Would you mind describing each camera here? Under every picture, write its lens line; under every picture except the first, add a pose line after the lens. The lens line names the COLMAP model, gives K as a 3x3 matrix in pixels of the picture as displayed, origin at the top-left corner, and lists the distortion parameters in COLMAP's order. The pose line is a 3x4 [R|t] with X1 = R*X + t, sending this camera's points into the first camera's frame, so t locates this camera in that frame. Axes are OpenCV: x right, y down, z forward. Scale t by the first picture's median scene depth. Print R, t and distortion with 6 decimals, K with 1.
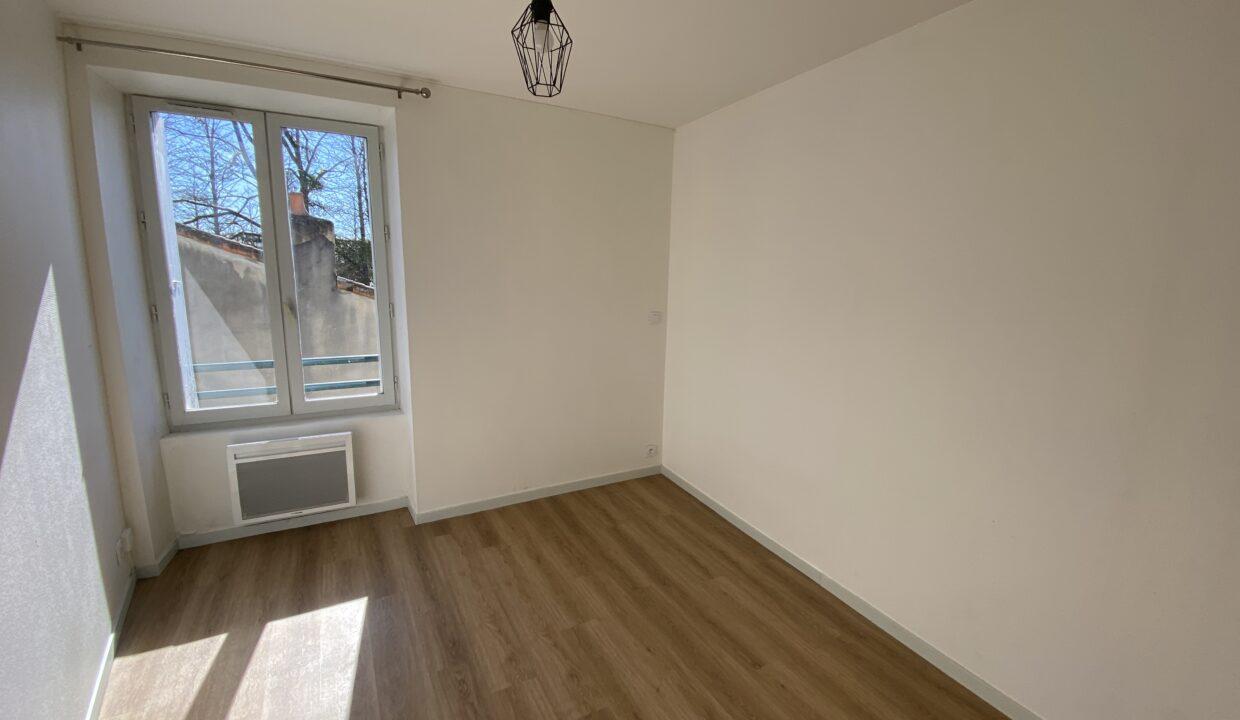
lens RADIAL K [[501.9, 0, 616.5], [0, 501.9, 365.3], [0, 0, 1]] dist [0.044690, -0.031728]
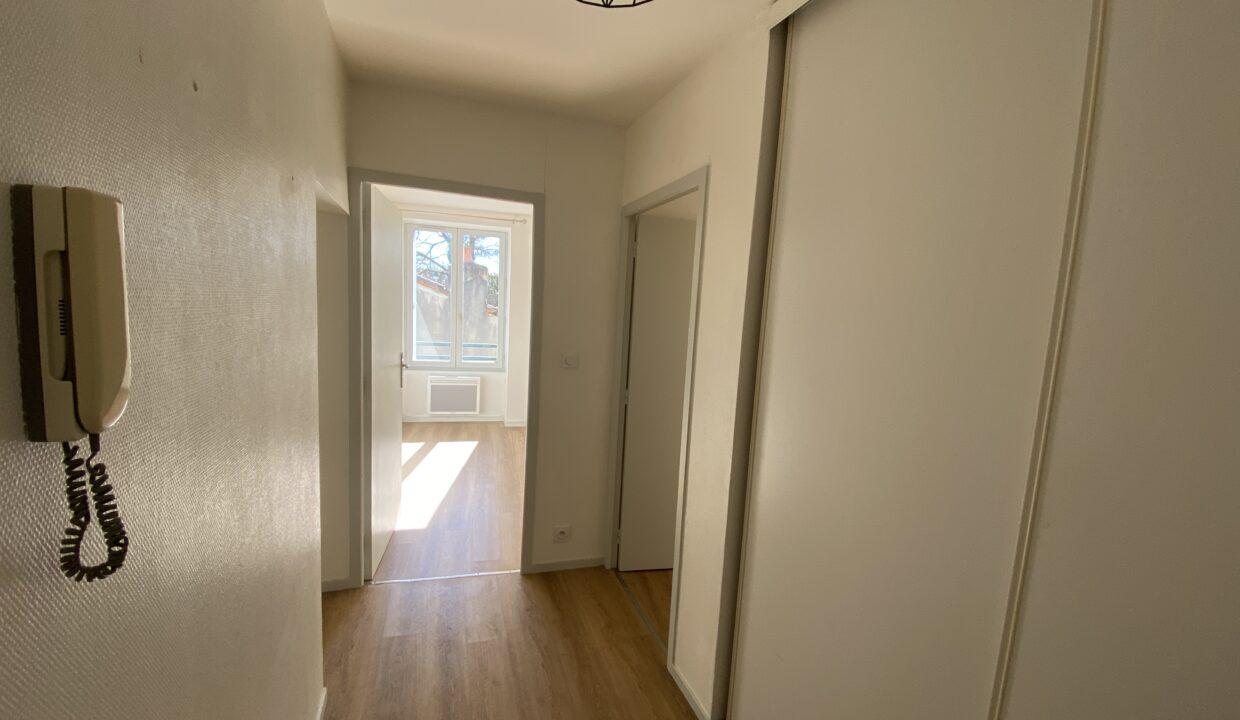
lens RADIAL K [[501.9, 0, 616.5], [0, 501.9, 365.3], [0, 0, 1]] dist [0.044690, -0.031728]
pose [[0.966860, 0.067853, -0.246124, 0.487127], [-0.085837, 0.994310, -0.063080, 0.161269], [0.240443, 0.082116, 0.967184, -0.806854]]
